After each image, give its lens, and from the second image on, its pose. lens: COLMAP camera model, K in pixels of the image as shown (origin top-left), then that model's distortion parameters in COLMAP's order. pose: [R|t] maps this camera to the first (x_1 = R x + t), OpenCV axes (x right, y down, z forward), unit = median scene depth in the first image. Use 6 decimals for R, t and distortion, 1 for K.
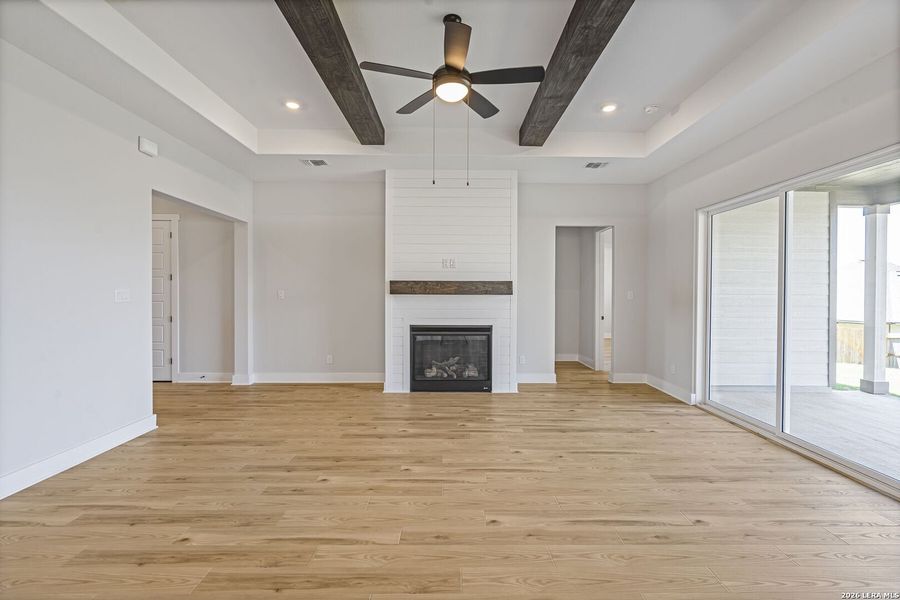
lens RADIAL K [[415.7, 0, 451.7], [0, 415.7, 296.2], [0, 0, 1]] dist [-0.002693, 0.000086]
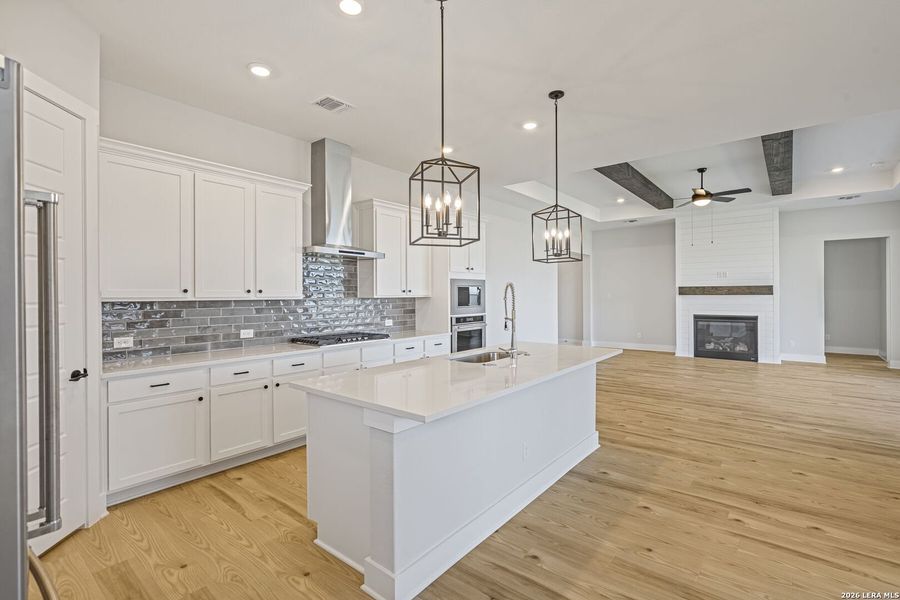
lens RADIAL K [[415.7, 0, 451.7], [0, 415.7, 296.2], [0, 0, 1]] dist [-0.002693, 0.000086]
pose [[0.771493, -0.006186, -0.636208, 0.195754], [0.001905, 0.999971, -0.007412, 0.009835], [0.636235, 0.004506, 0.771482, -0.801012]]
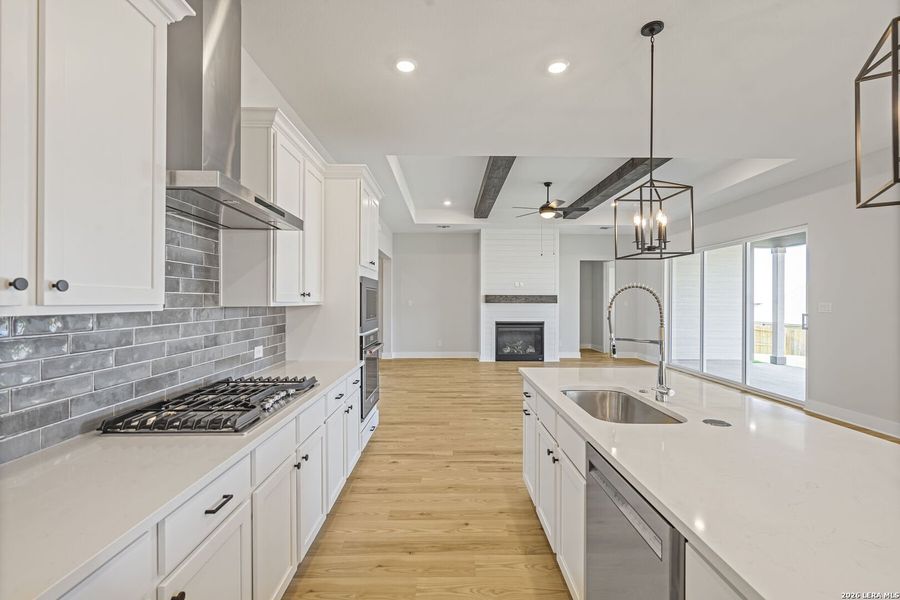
lens RADIAL K [[414.7, 0, 453.6], [0, 414.7, 302.6], [0, 0, 1]] dist [-0.001214, 0.000019]
pose [[0.999970, -0.001210, 0.007679, -0.281709], [0.001269, 0.999970, -0.007599, 0.005922], [-0.007669, 0.007608, 0.999942, -0.674530]]
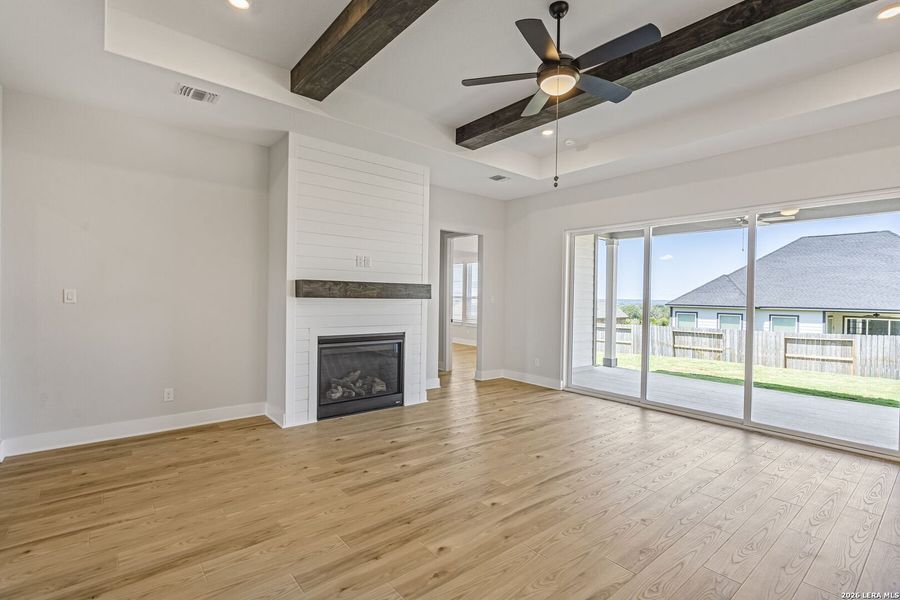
lens RADIAL K [[425.8, 0, 454.7], [0, 425.8, 298.9], [0, 0, 1]] dist [0.000484, 0.000098]
pose [[0.772039, 0.004986, 0.635556, -0.413609], [-0.006264, 0.999980, -0.000236, -0.003026], [-0.635544, -0.003799, 0.772055, 0.211589]]
